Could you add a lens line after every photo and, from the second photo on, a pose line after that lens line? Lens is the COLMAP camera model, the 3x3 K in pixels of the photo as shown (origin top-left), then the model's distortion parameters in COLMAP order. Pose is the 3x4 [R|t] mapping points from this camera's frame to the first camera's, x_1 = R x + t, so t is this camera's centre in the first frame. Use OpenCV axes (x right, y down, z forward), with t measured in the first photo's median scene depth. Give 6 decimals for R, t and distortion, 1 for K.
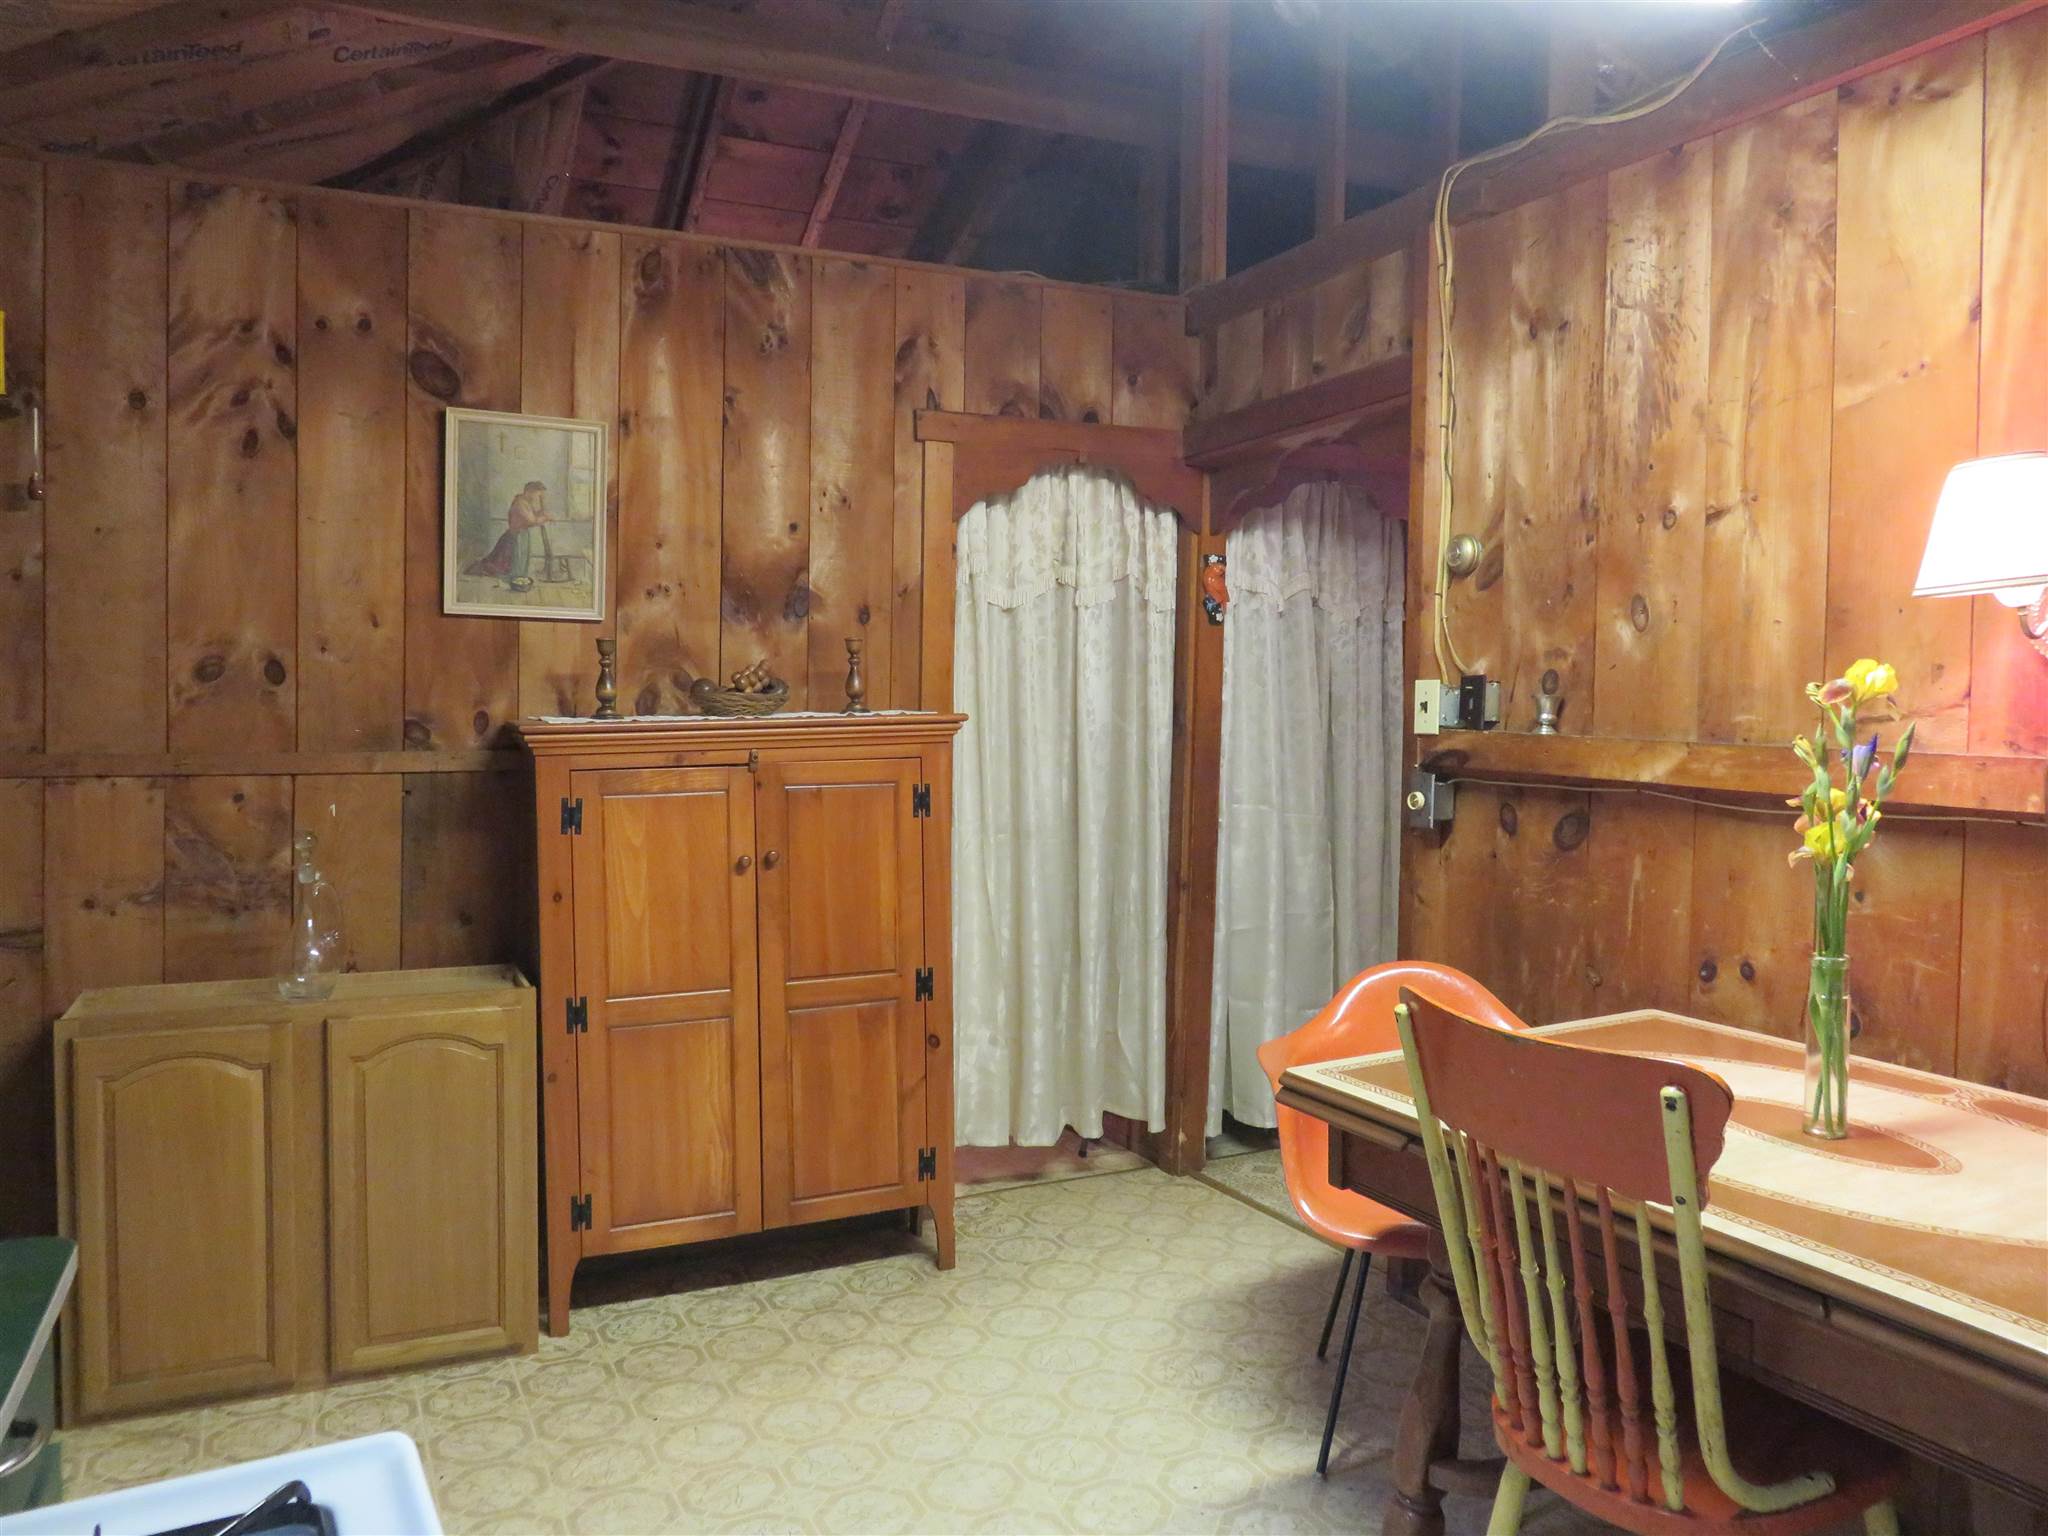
lens RADIAL K [[1521.3, 0, 1037.6], [0, 1521.3, 777.2], [0, 0, 1]] dist [-0.006033, -0.004433]
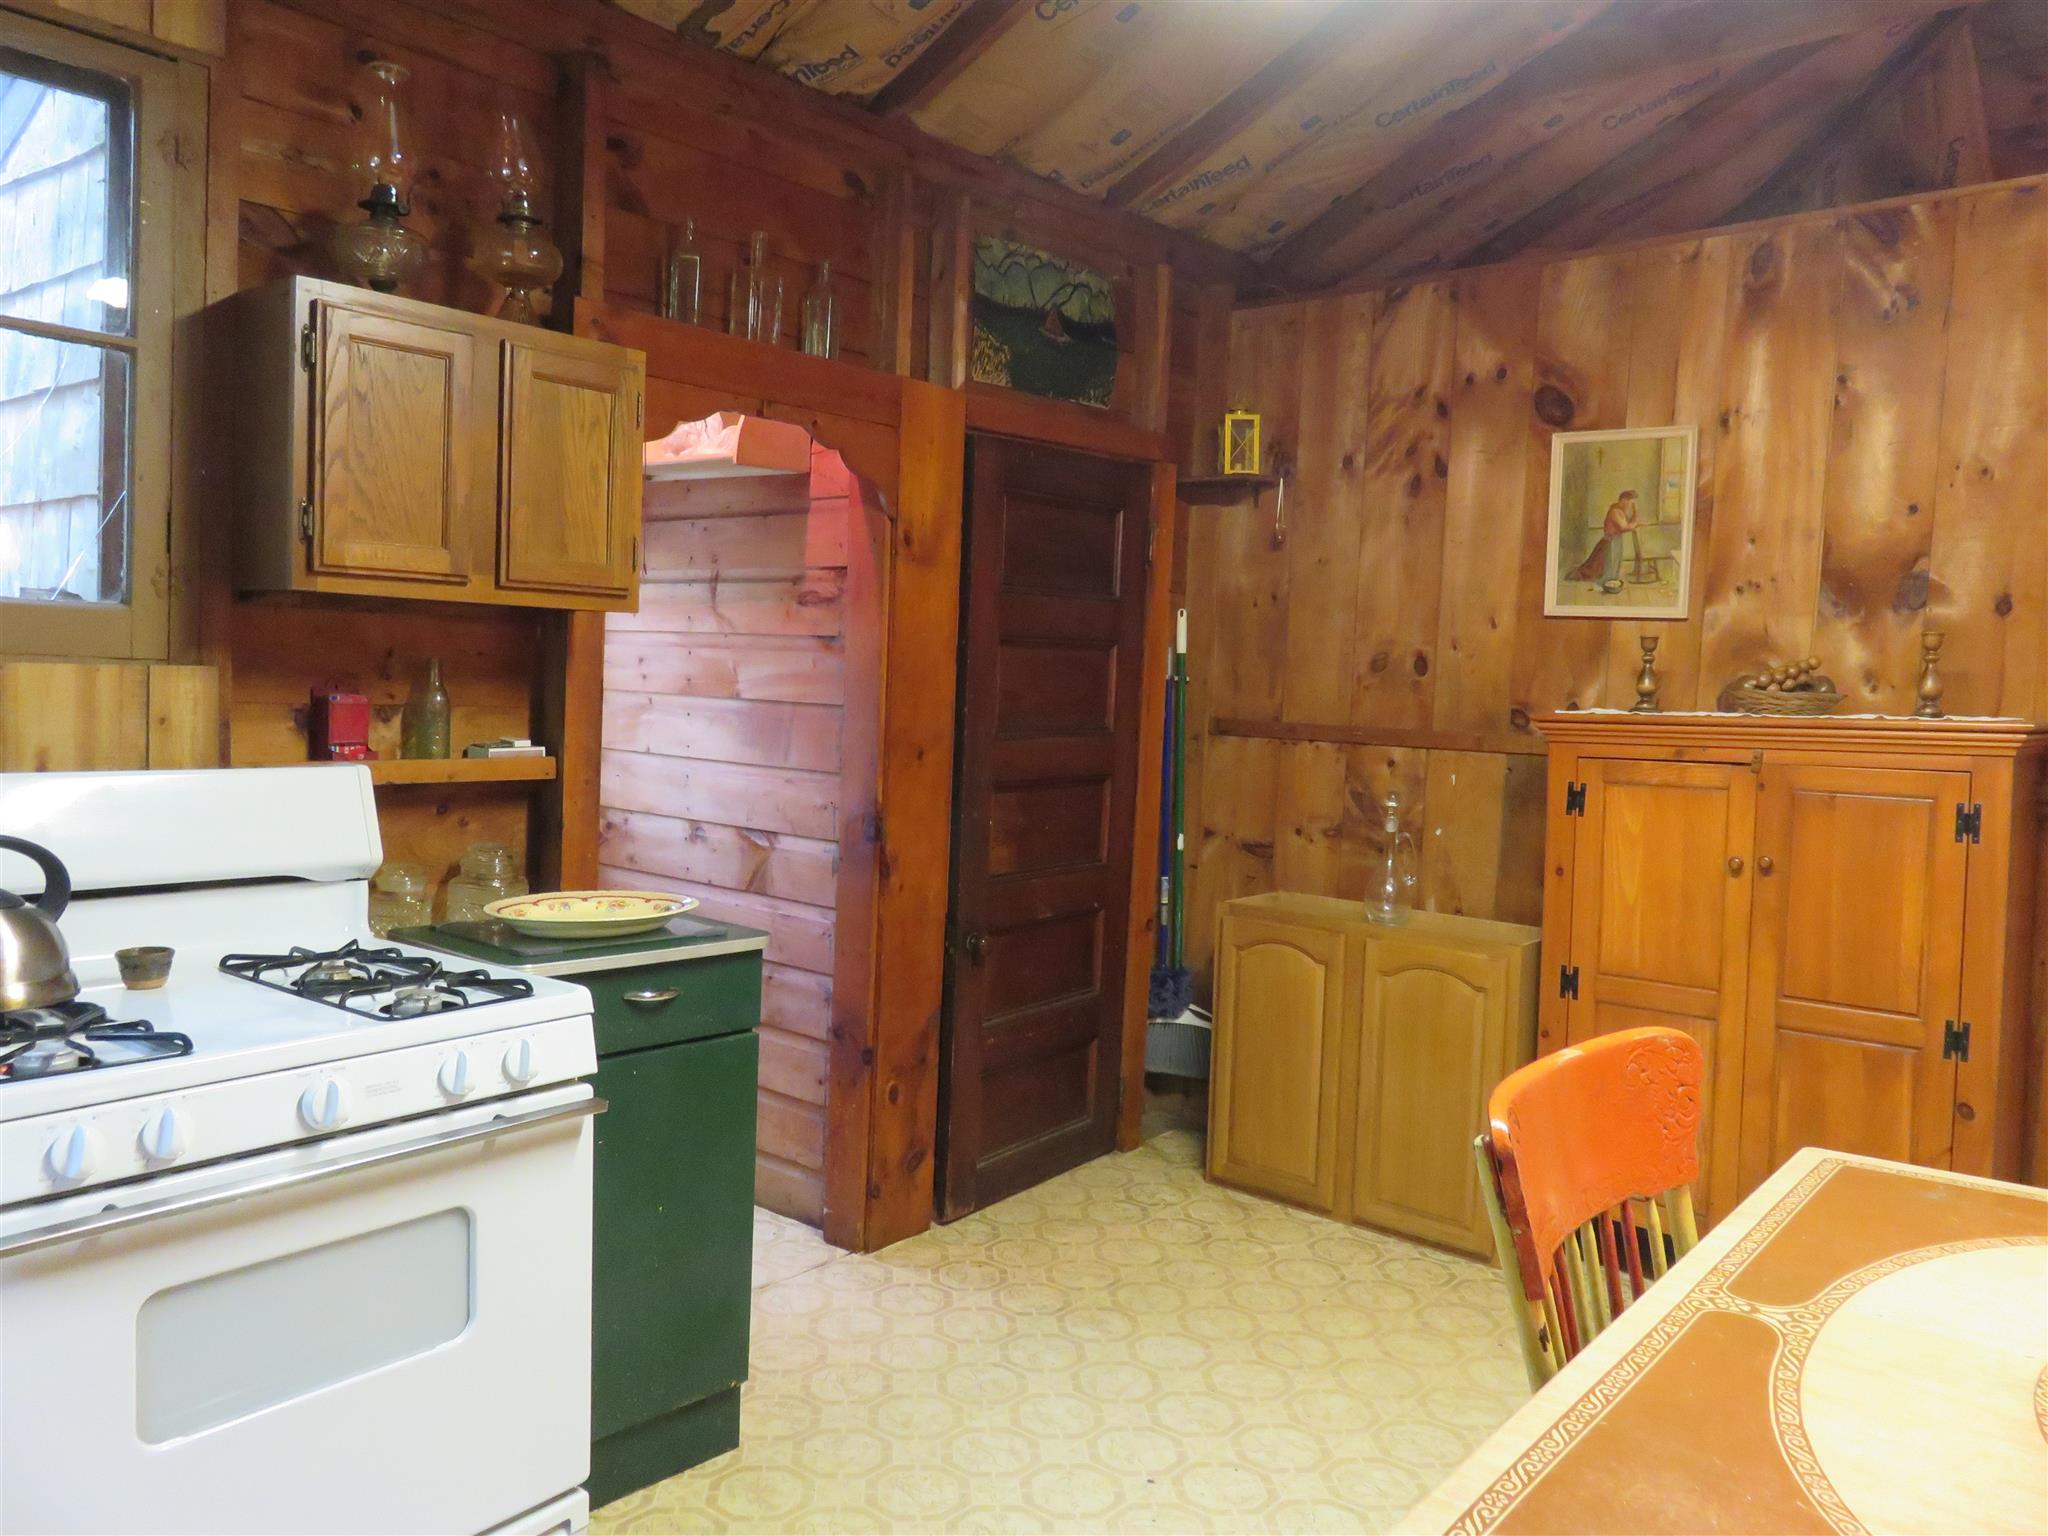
lens RADIAL K [[1521.3, 0, 1008.8], [0, 1521.3, 772.3], [0, 0, 1]] dist [-0.006033, -0.004433]
pose [[0.398464, 0.069765, -0.914527, 0.538688], [-0.076184, 0.996175, 0.042800, -0.009453], [0.914015, 0.052618, 0.402254, 0.194611]]
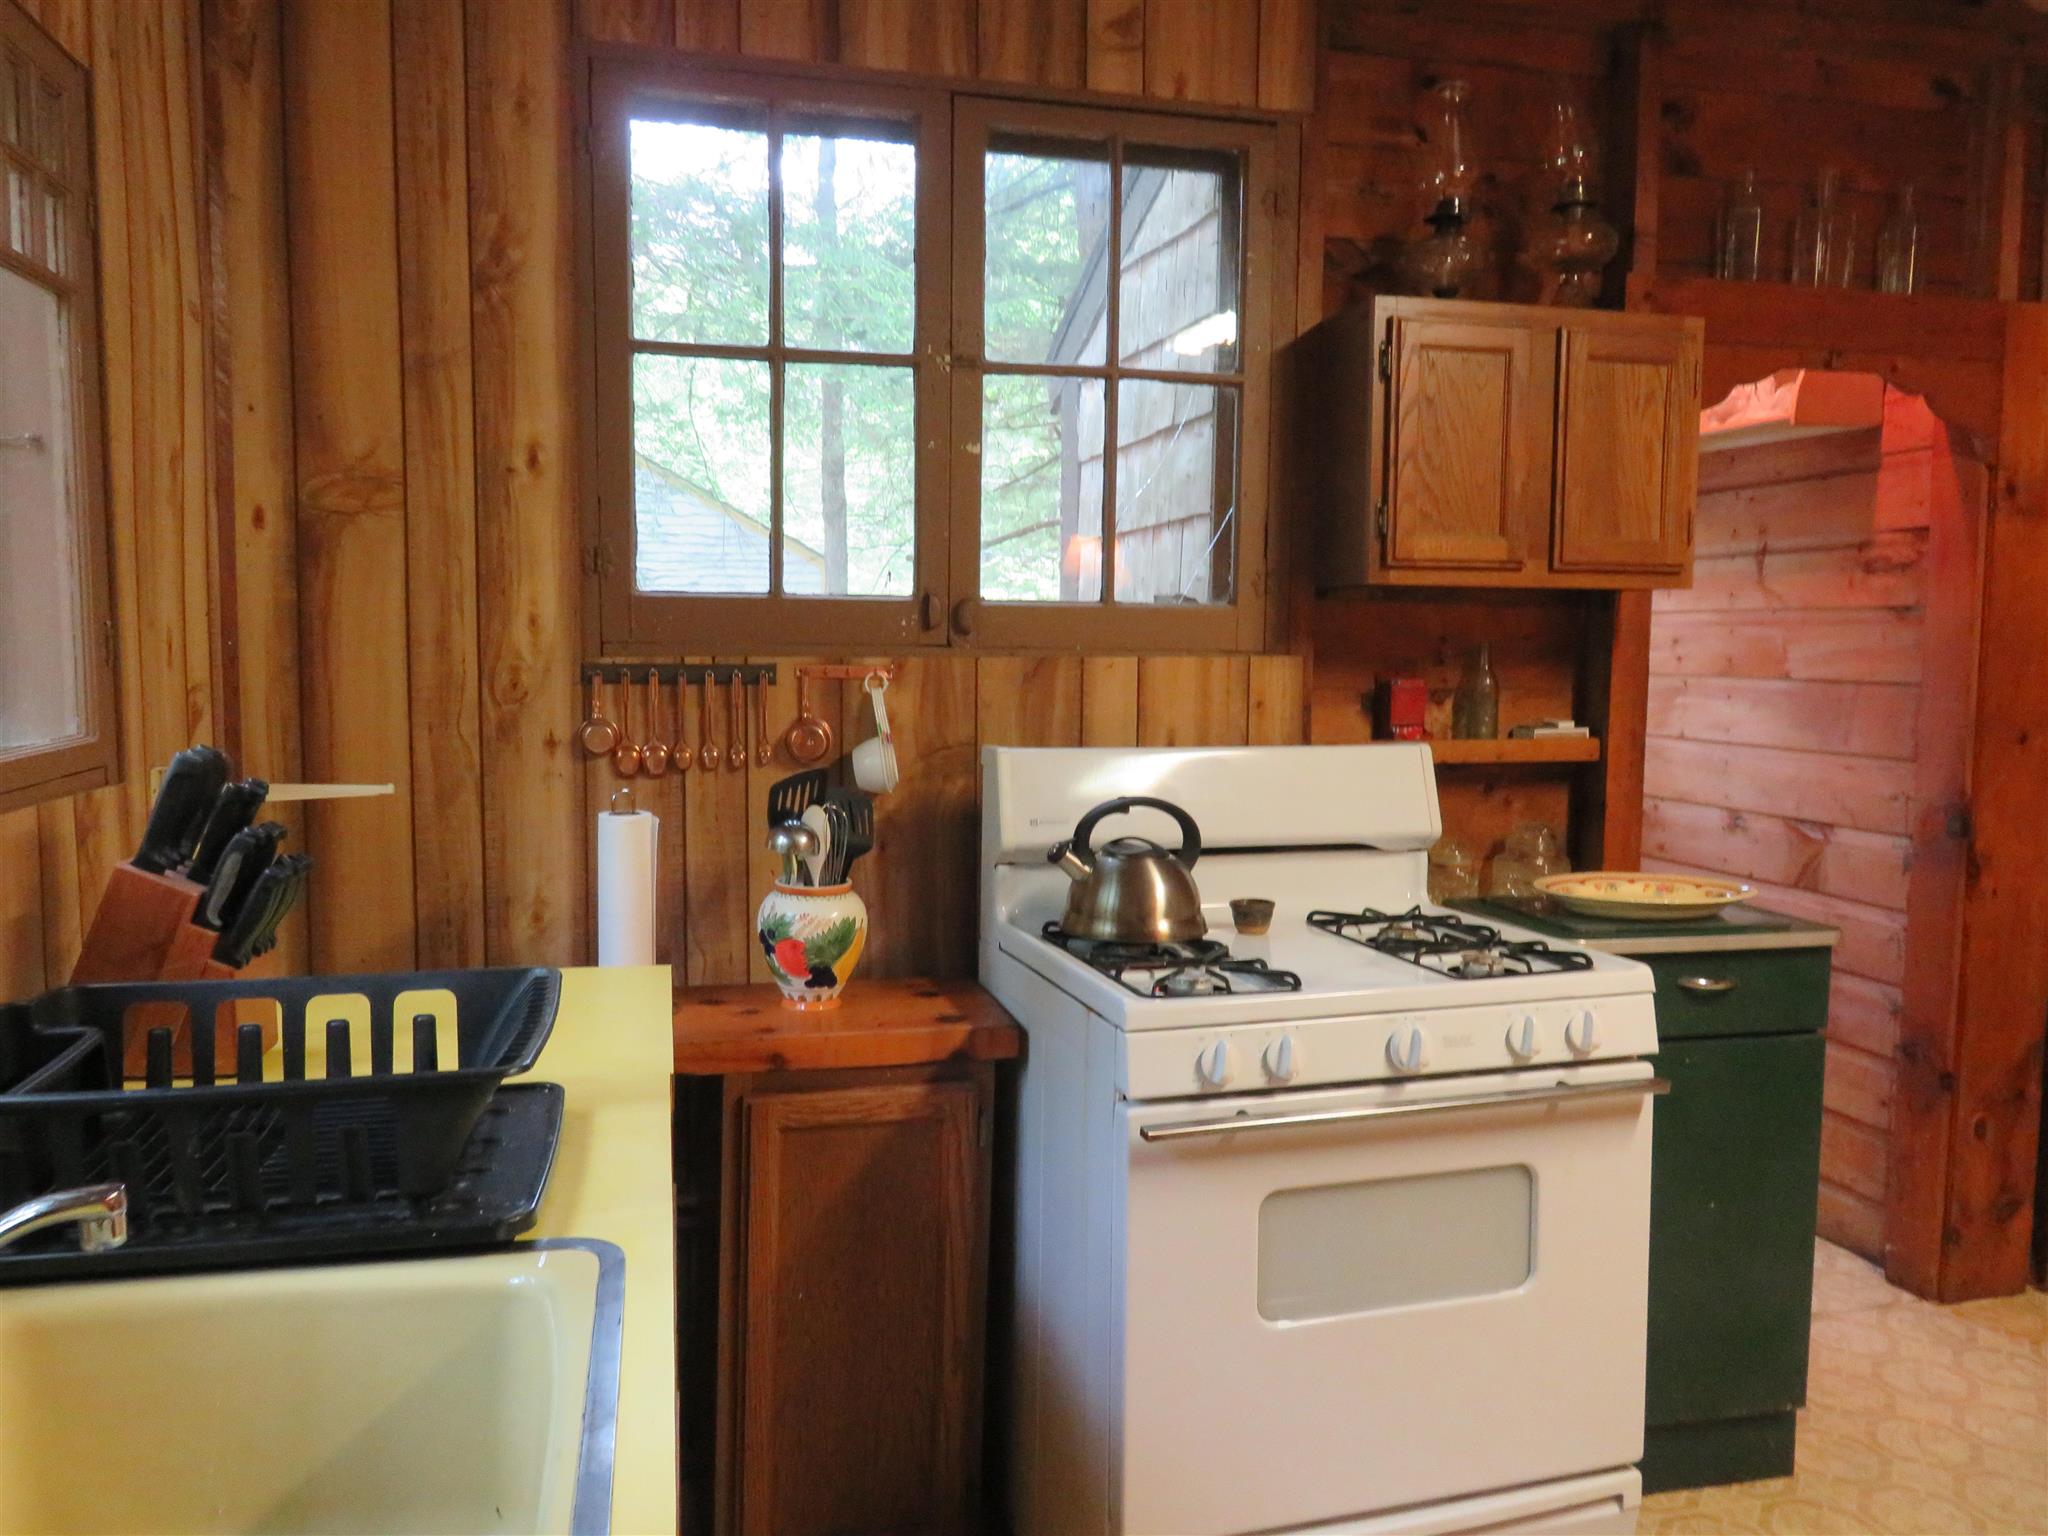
lens RADIAL K [[1521.3, 0, 1017.4], [0, 1521.3, 771.7], [0, 0, 1]] dist [-0.006033, -0.004433]
pose [[-0.211217, 0.075638, -0.974508, 0.558079], [-0.048103, 0.994989, 0.087654, -0.002085], [0.976255, 0.065391, -0.206521, 0.161397]]
